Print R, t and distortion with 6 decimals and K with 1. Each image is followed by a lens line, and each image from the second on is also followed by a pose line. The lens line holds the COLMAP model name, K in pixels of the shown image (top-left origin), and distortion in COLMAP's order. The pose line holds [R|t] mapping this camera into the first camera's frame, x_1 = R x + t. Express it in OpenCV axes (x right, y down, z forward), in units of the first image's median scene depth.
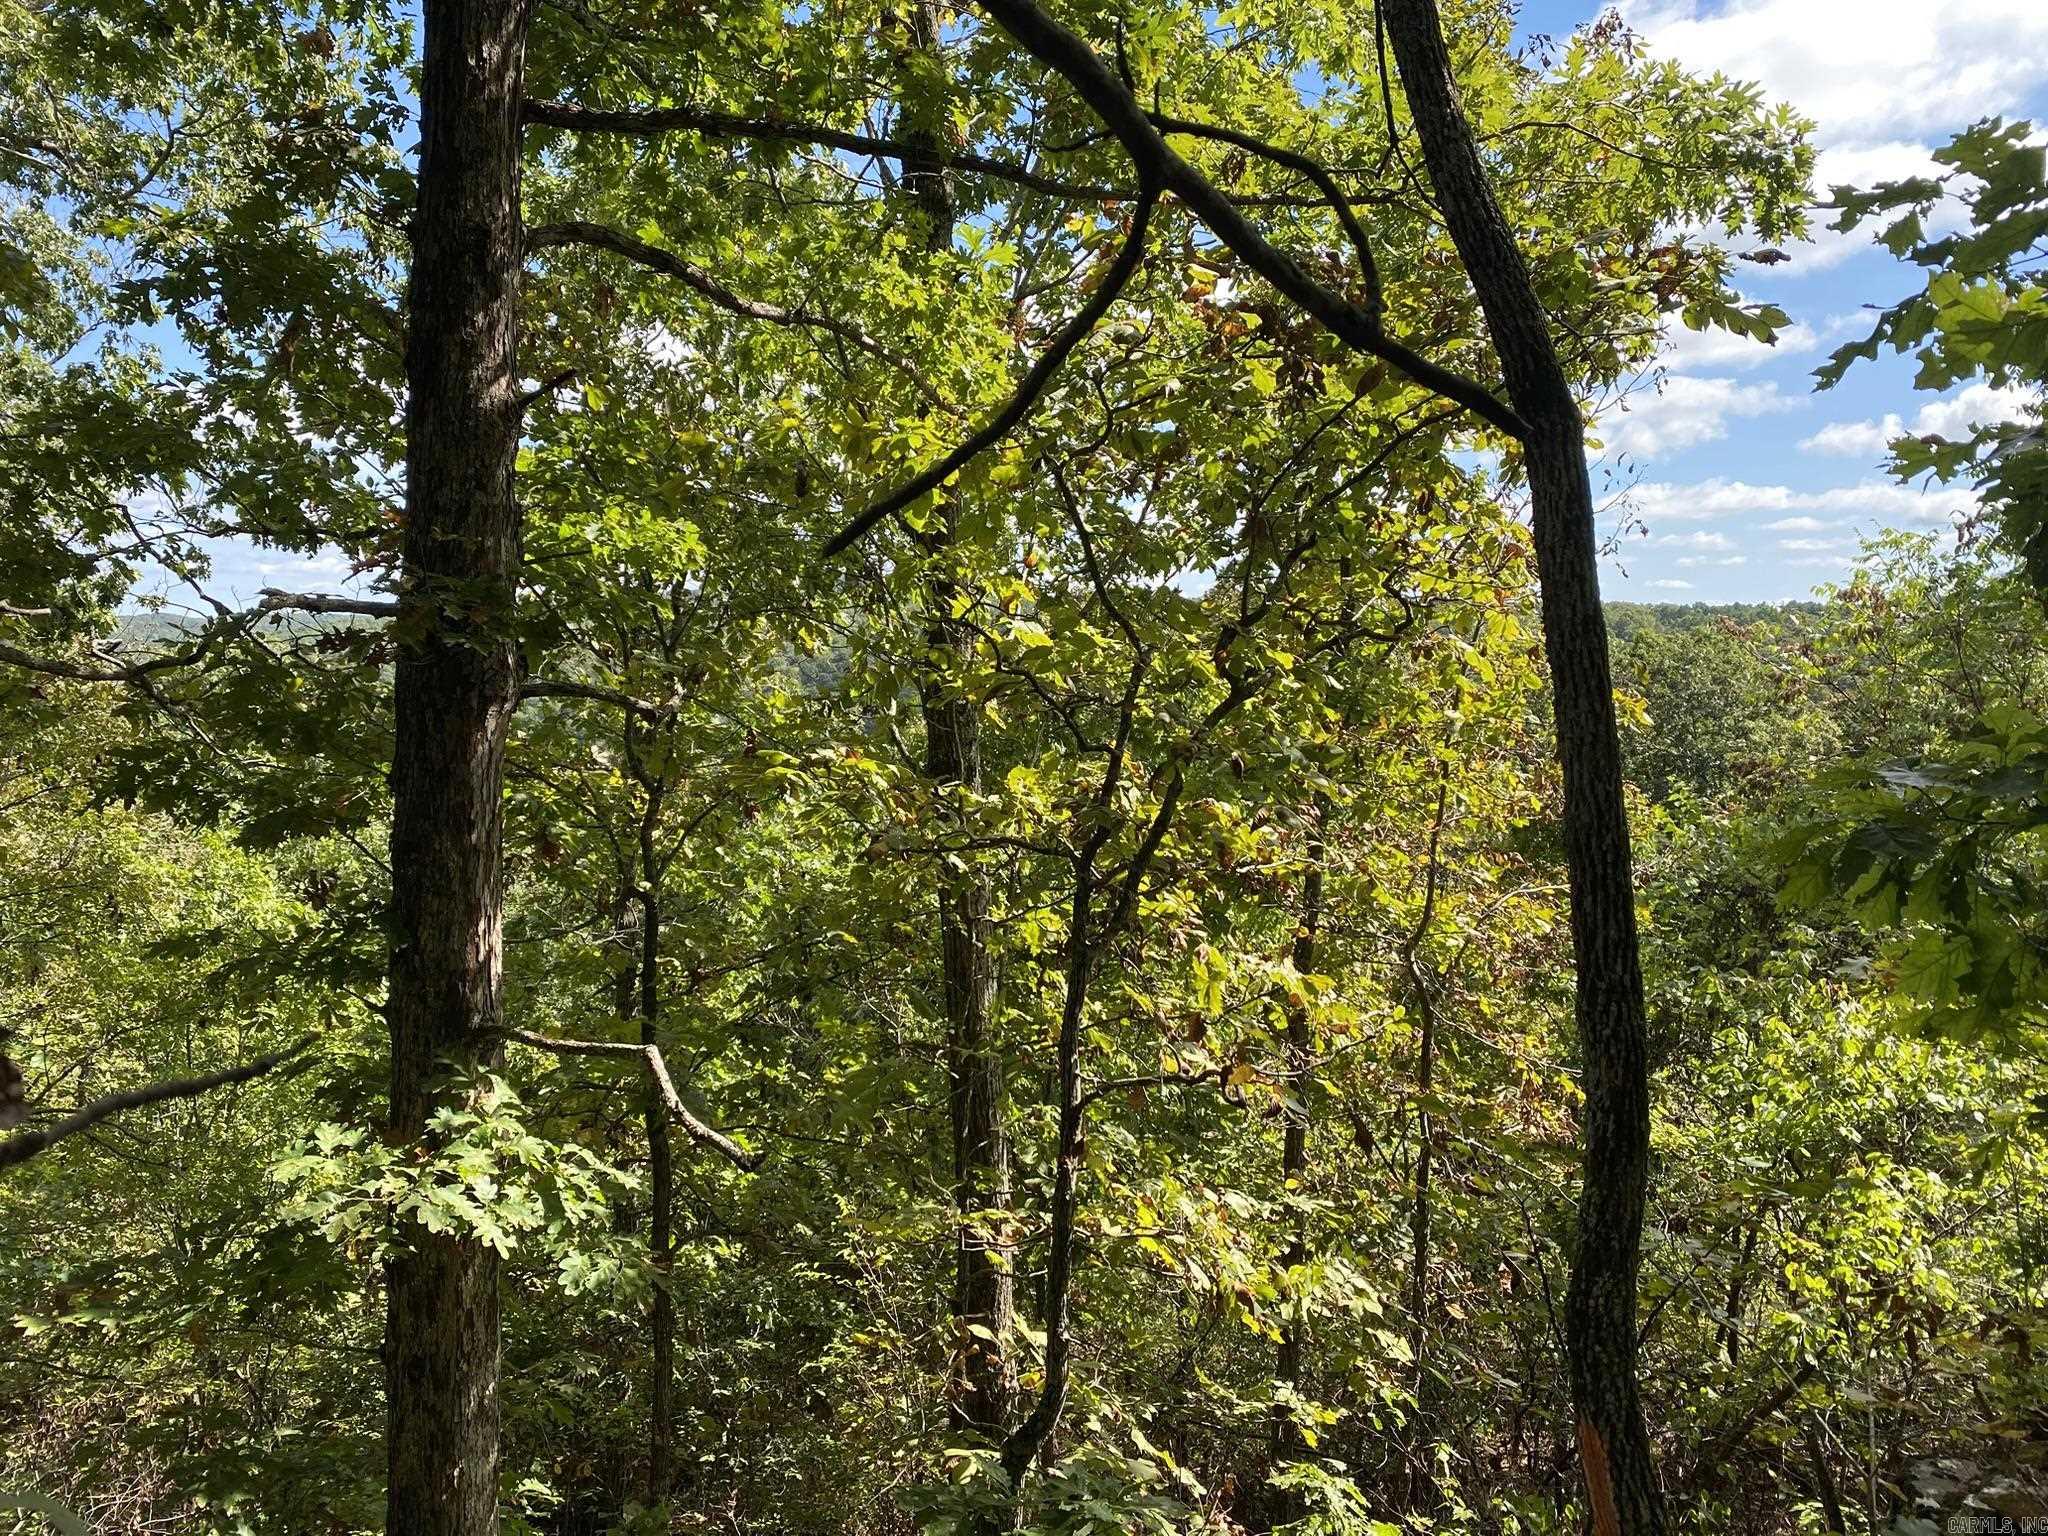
lens RADIAL K [[1555.3, 0, 1006.2], [0, 1555.3, 748.1], [0, 0, 1]] dist [0.035552, -0.043272]
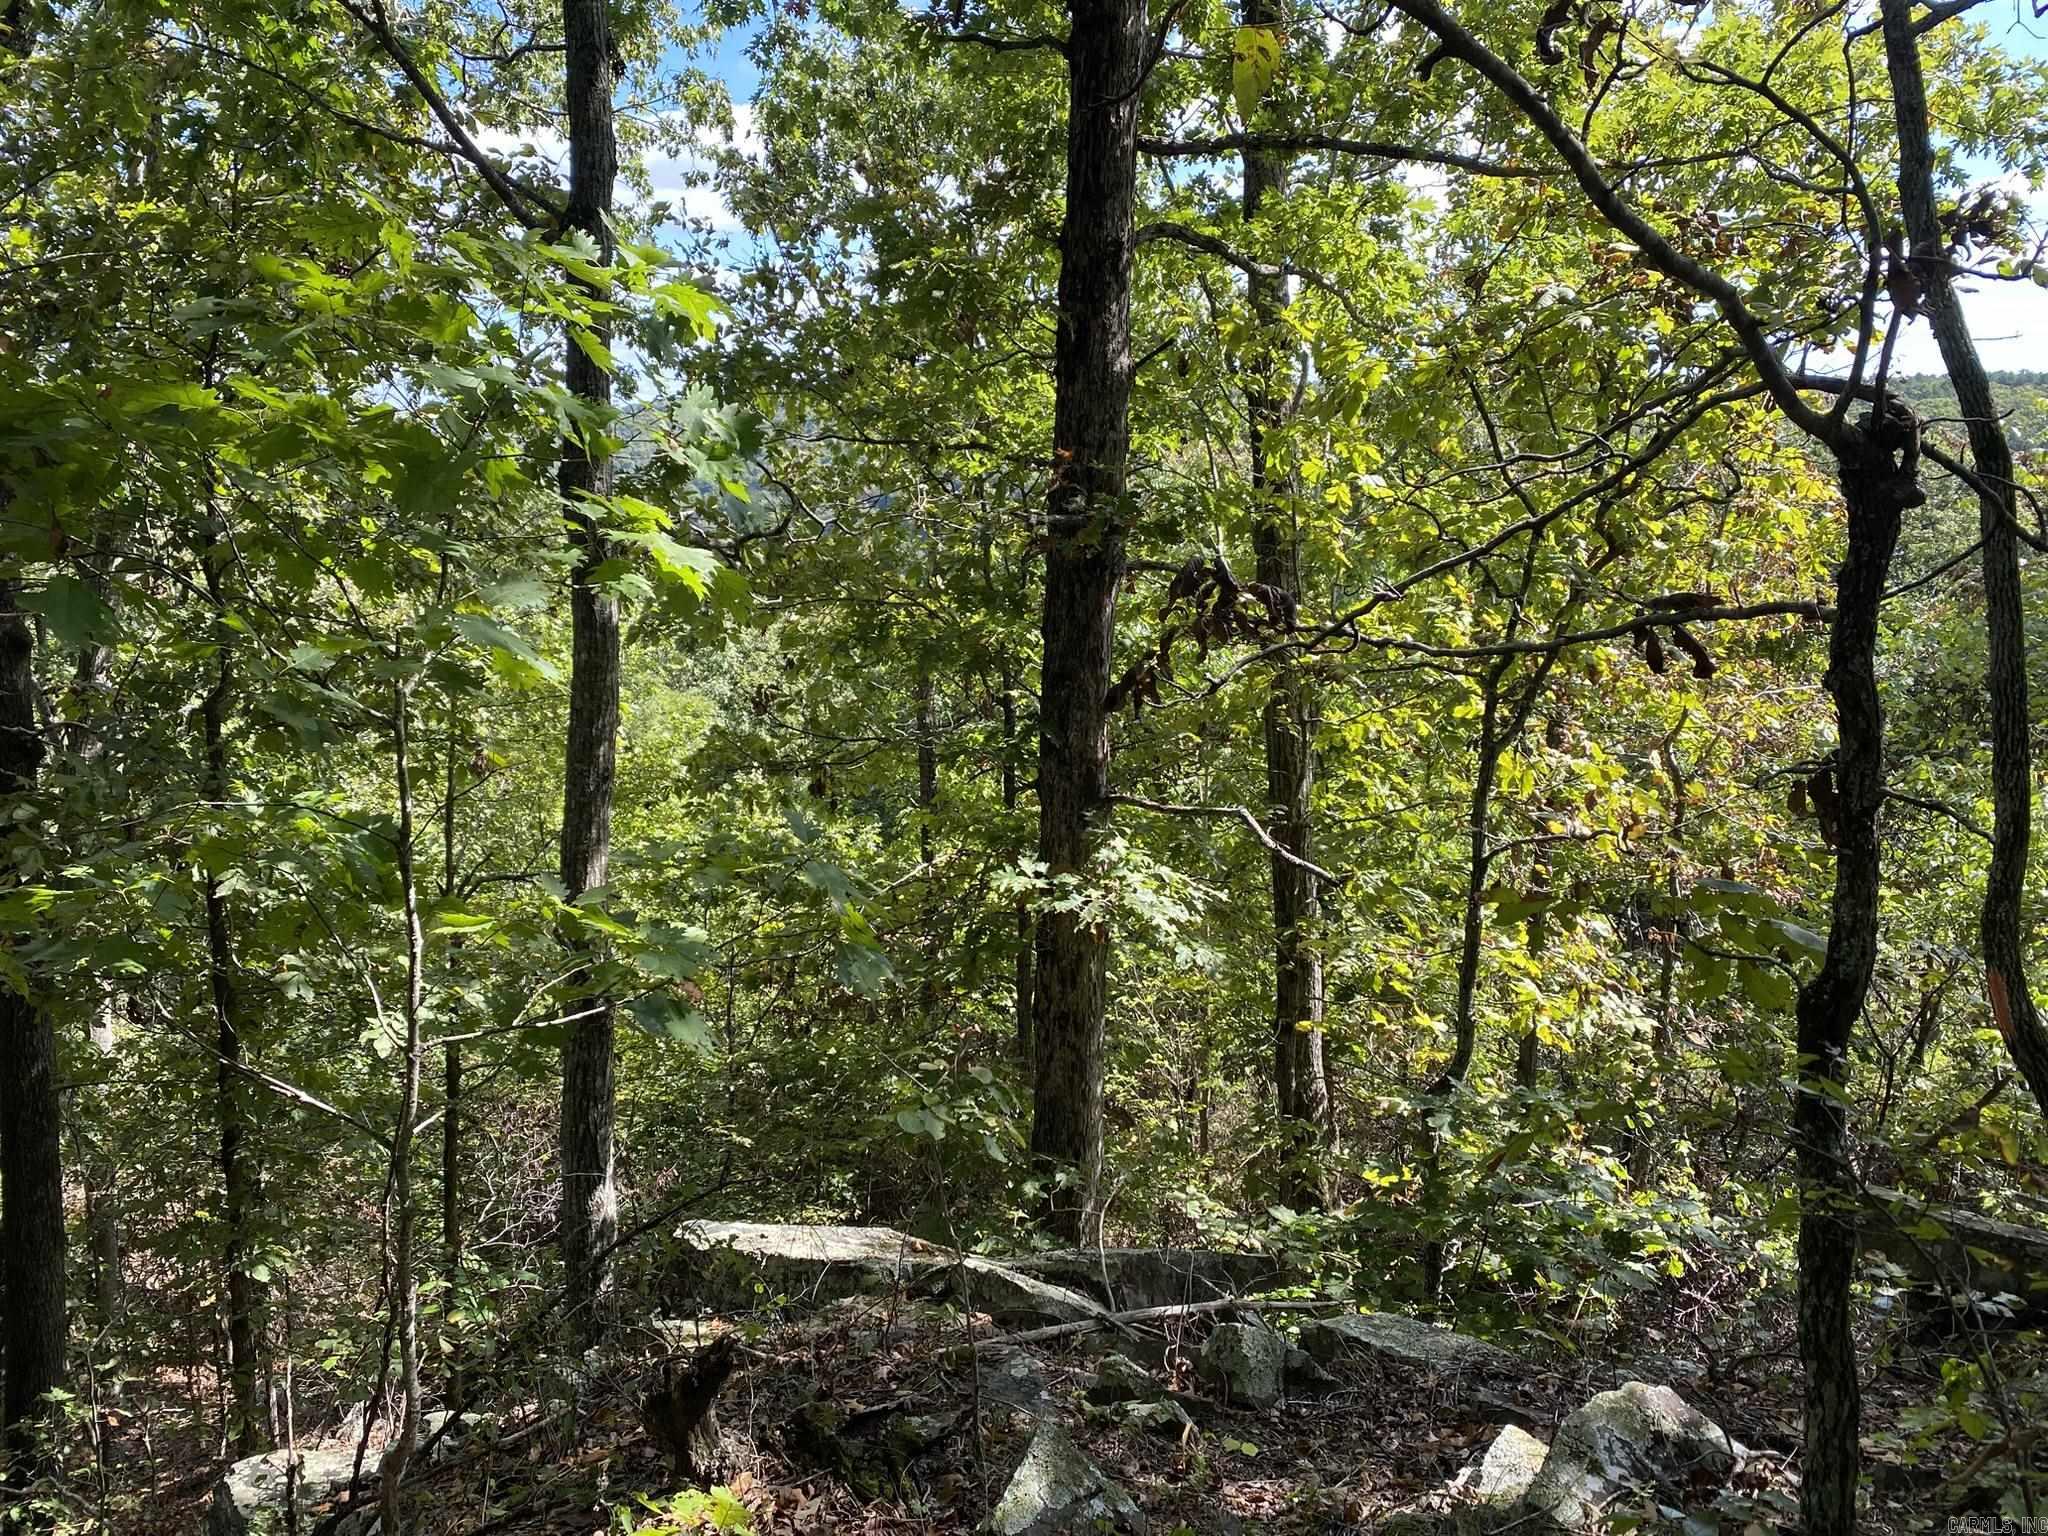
lens RADIAL K [[1555.3, 0, 1004.1], [0, 1555.3, 750.2], [0, 0, 1]] dist [0.035552, -0.043272]
pose [[0.996451, -0.004093, -0.084073, -0.150184], [0.015087, 0.991327, 0.130549, -0.028431], [0.082809, -0.131354, 0.987871, -0.221199]]
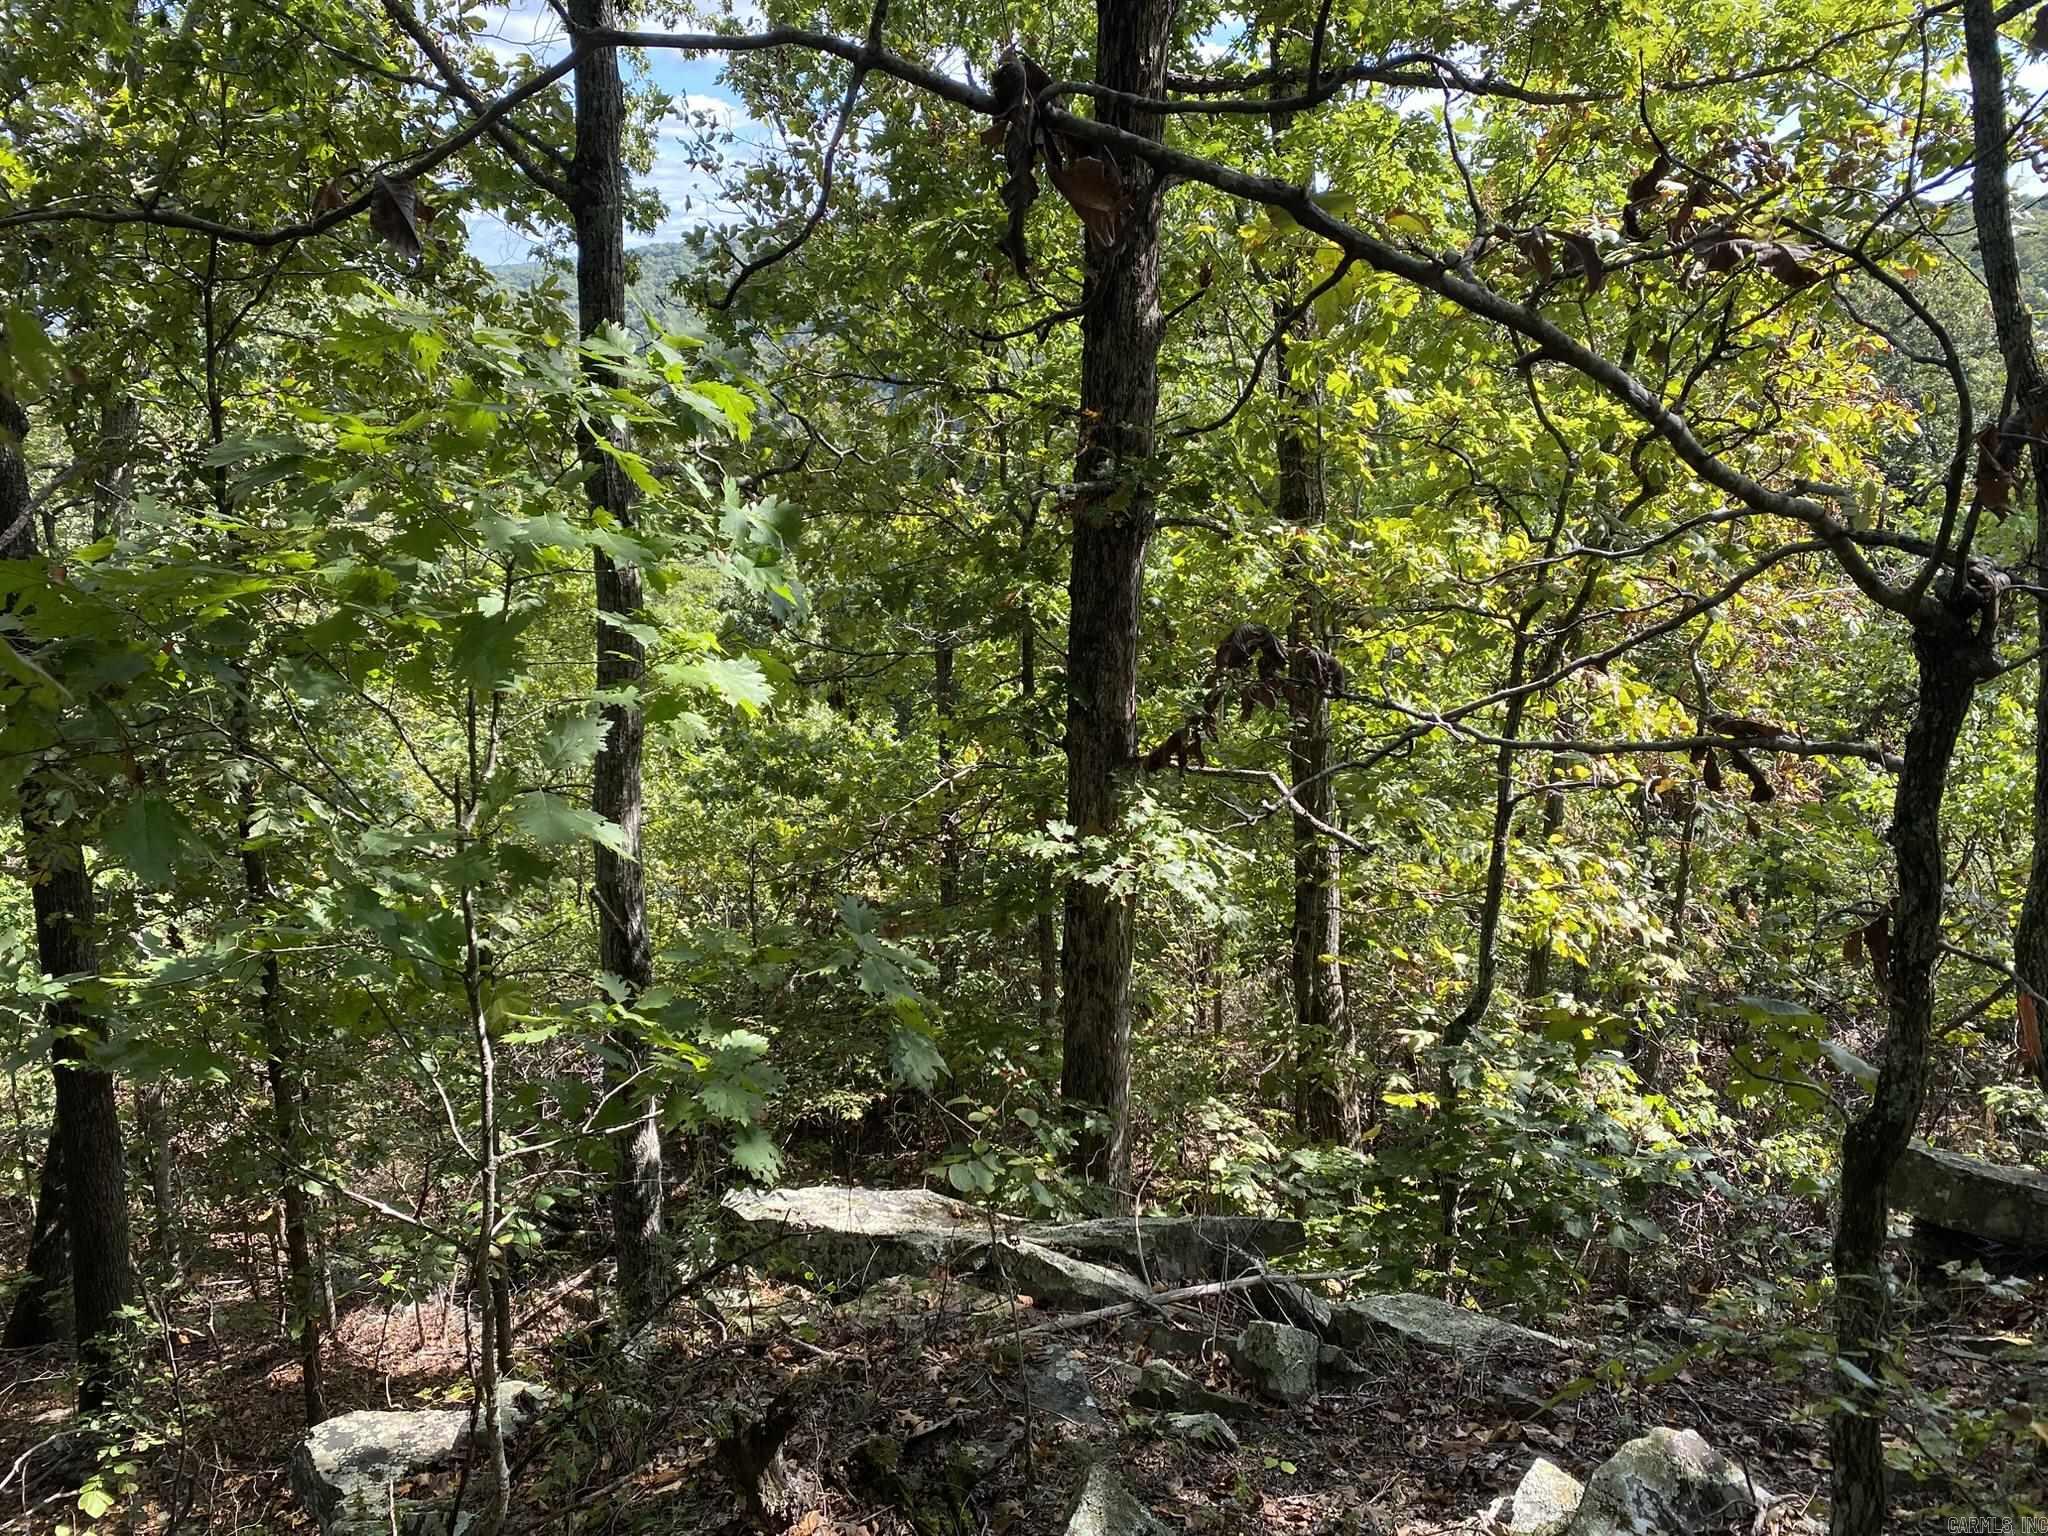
lens RADIAL K [[1555.3, 0, 1001.3], [0, 1555.3, 767.8], [0, 0, 1]] dist [0.035552, -0.043272]
pose [[0.995688, -0.005441, -0.092604, -0.158147], [0.027070, 0.971871, 0.233955, -0.077141], [0.088726, -0.235453, 0.967827, -0.213975]]
